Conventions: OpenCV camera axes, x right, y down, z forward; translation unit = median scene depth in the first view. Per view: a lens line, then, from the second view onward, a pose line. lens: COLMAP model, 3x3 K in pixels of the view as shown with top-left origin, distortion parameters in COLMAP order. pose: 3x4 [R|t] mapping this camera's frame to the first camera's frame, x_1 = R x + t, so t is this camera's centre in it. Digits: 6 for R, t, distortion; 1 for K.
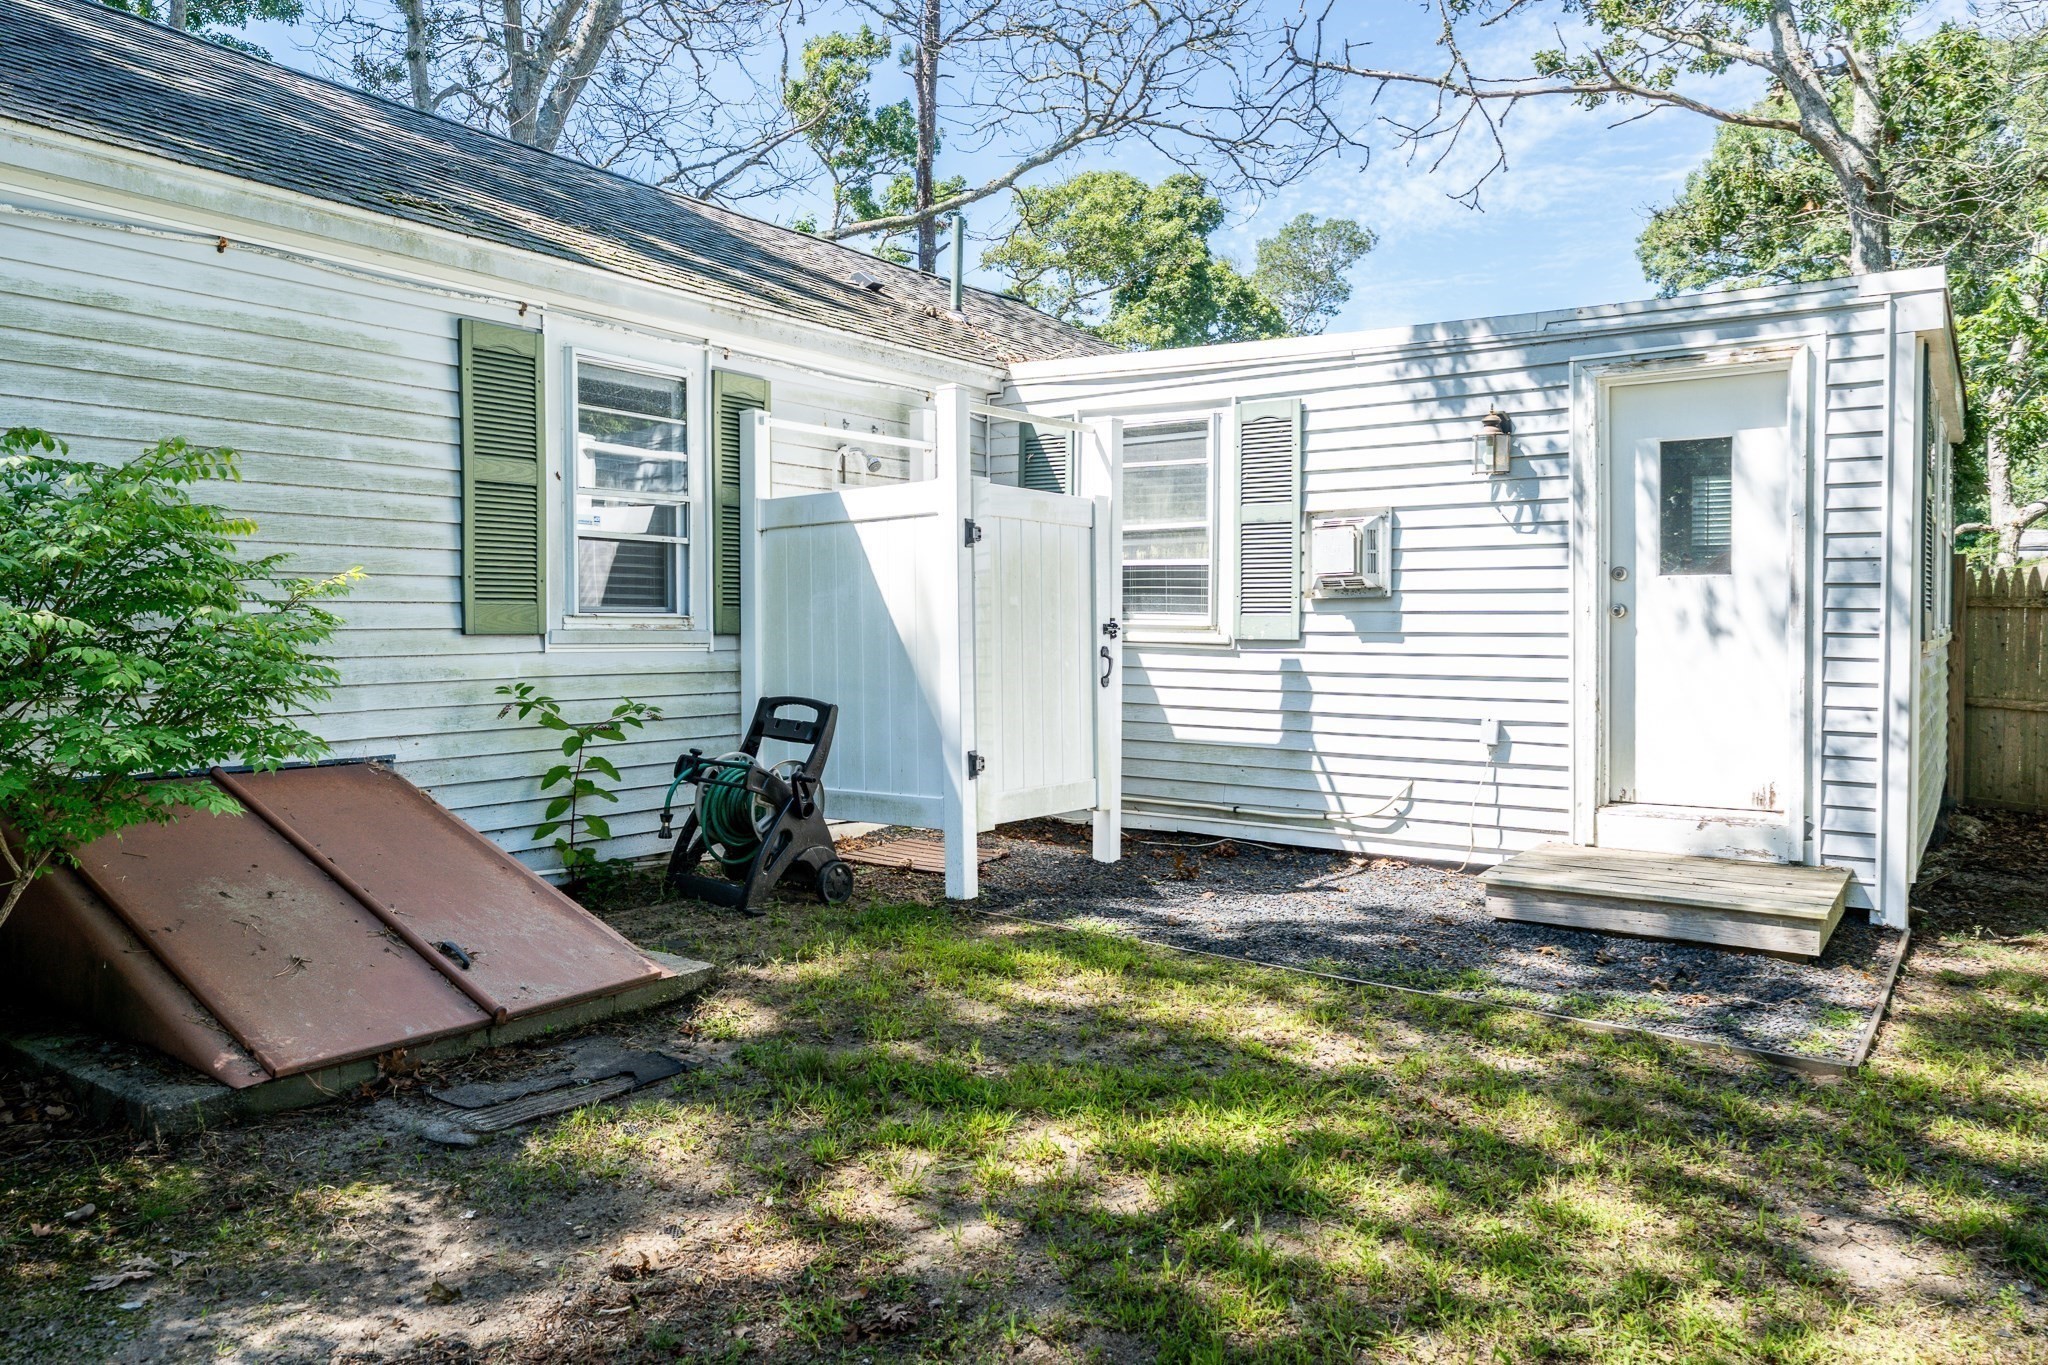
lens RADIAL K [[1392.1, 0, 1021.3], [0, 1392.1, 670.9], [0, 0, 1]] dist [0.000721, -0.003823]
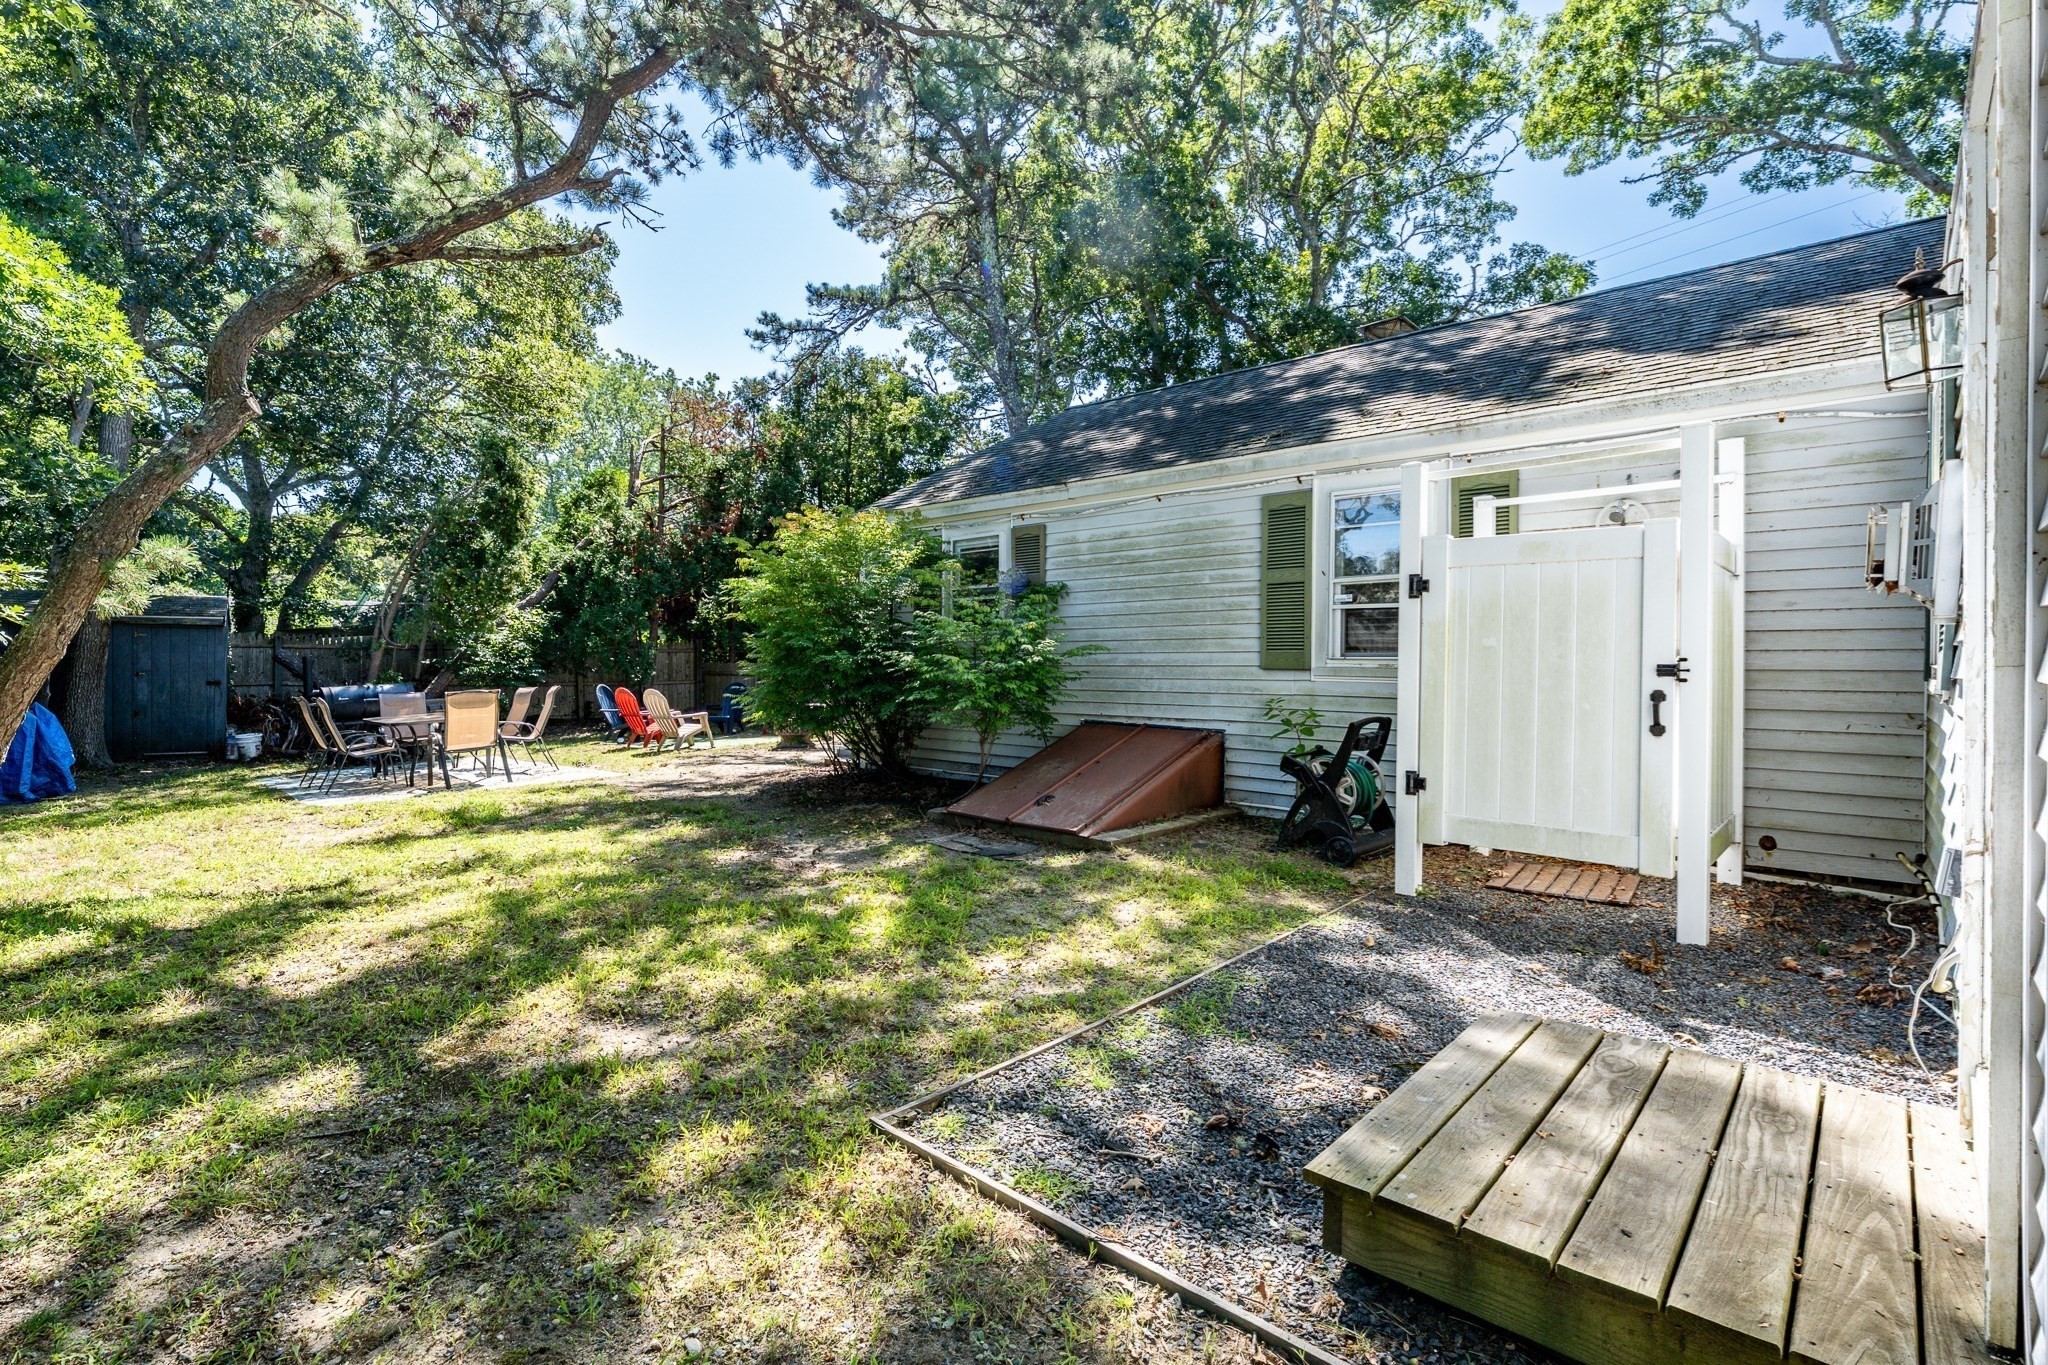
lens RADIAL K [[952.6, 0, 1019.9], [0, 952.6, 676.7], [0, 0, 1]] dist [0.001726, 0.000027]
pose [[-0.118982, 0.010884, -0.992837, 0.696108], [-0.044221, 0.998890, 0.016250, -0.017732], [0.991911, 0.045838, -0.118369, 0.661601]]
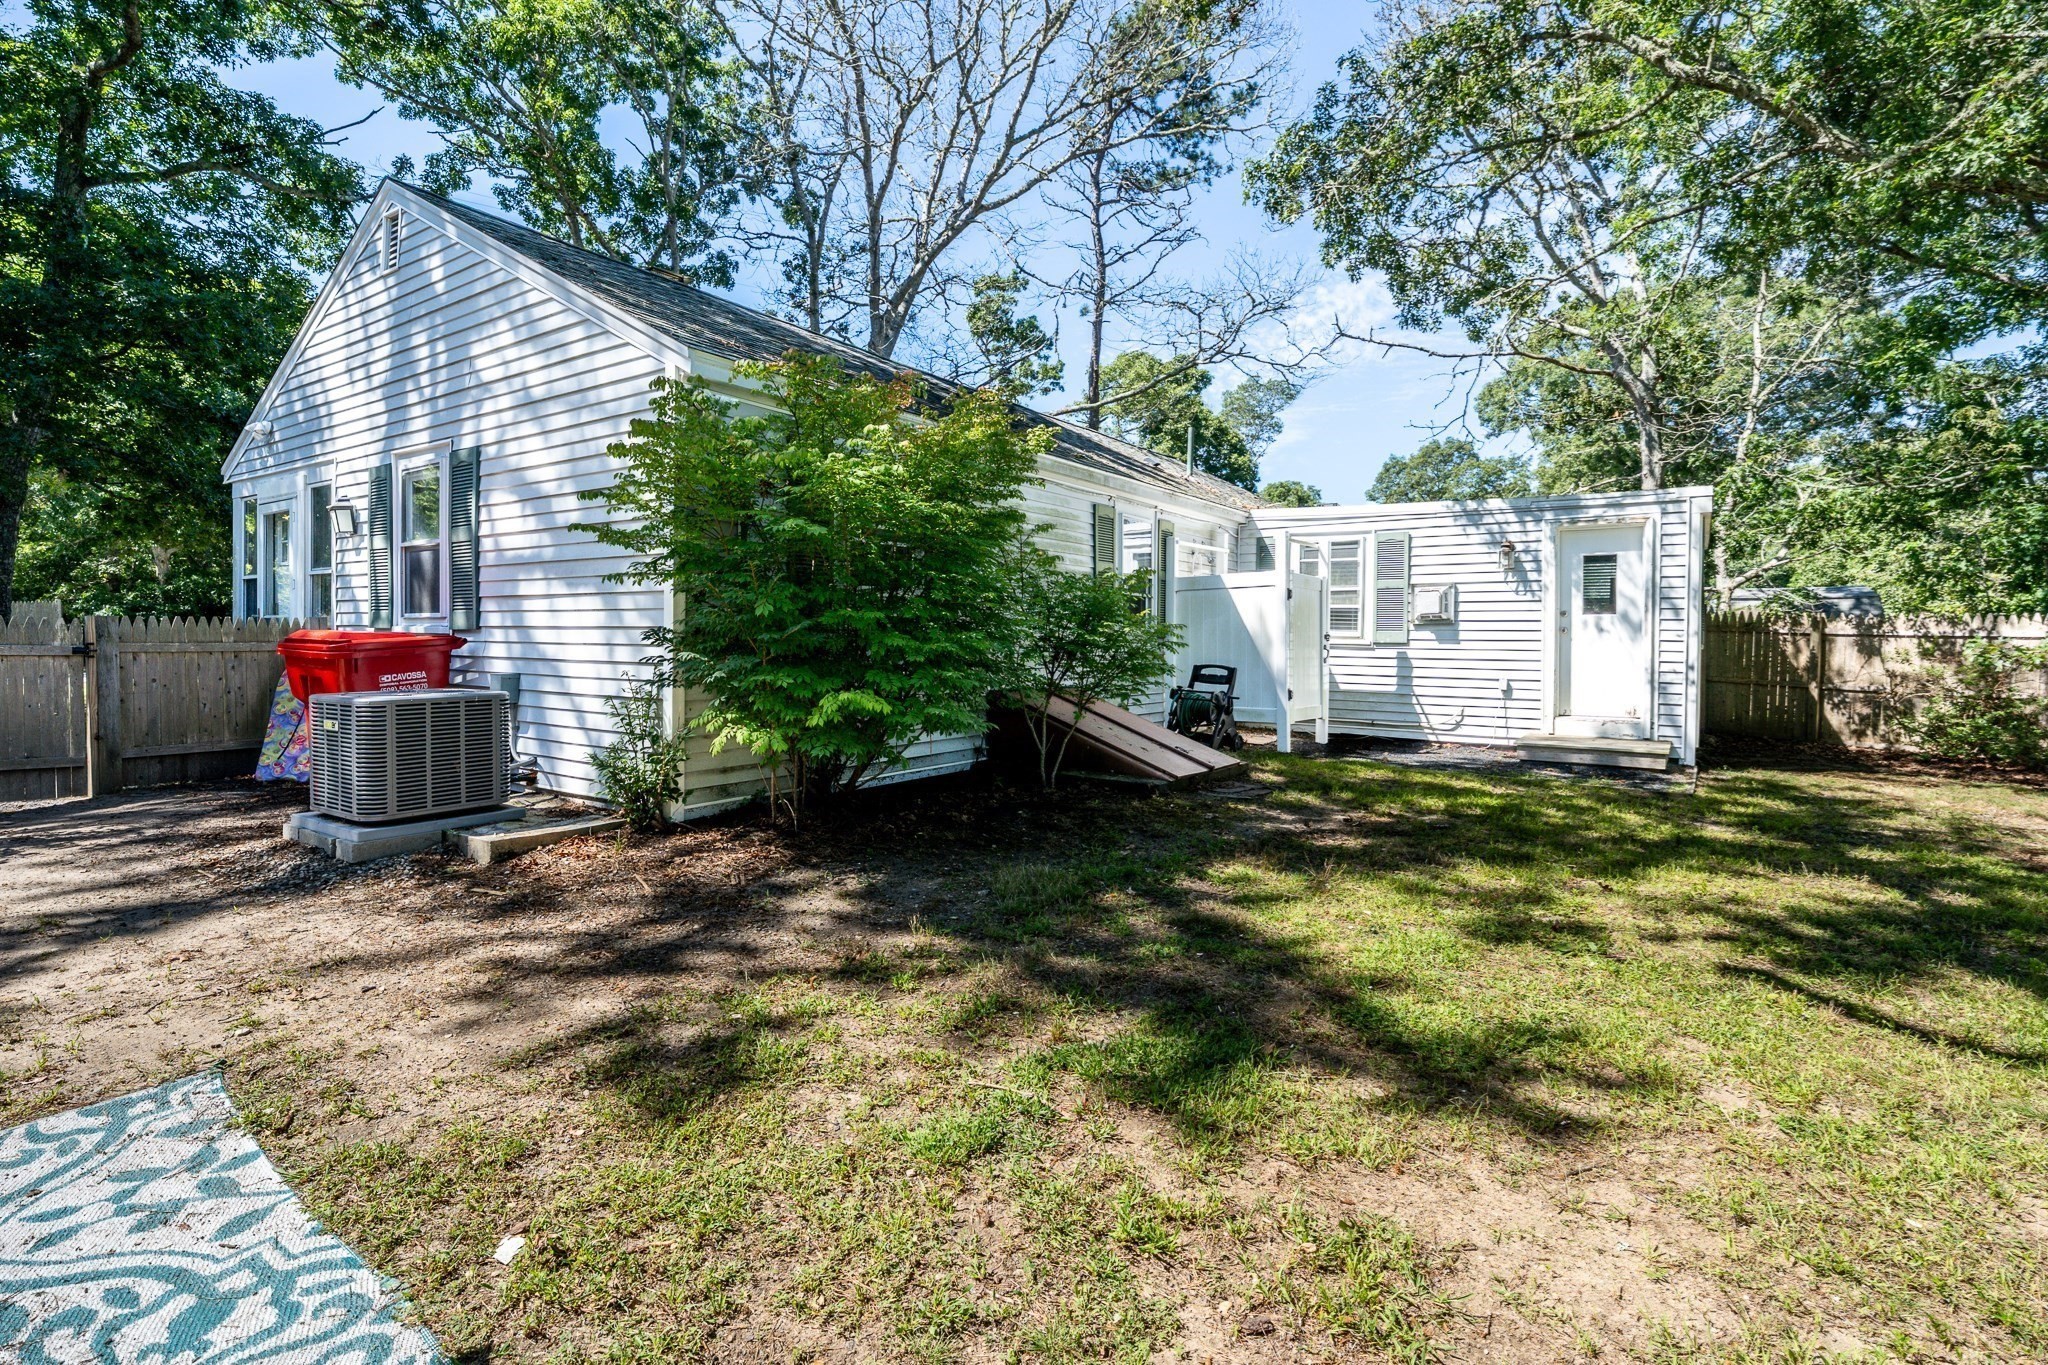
lens RADIAL K [[976.2, 0, 1022.9], [0, 976.2, 665.0], [0, 0, 1]] dist [0.005022, 0.000552]
pose [[0.999934, 0.006651, 0.009404, -0.427421], [-0.006555, 0.999927, -0.010162, 0.032604], [-0.009470, 0.010100, 0.999904, -0.532670]]
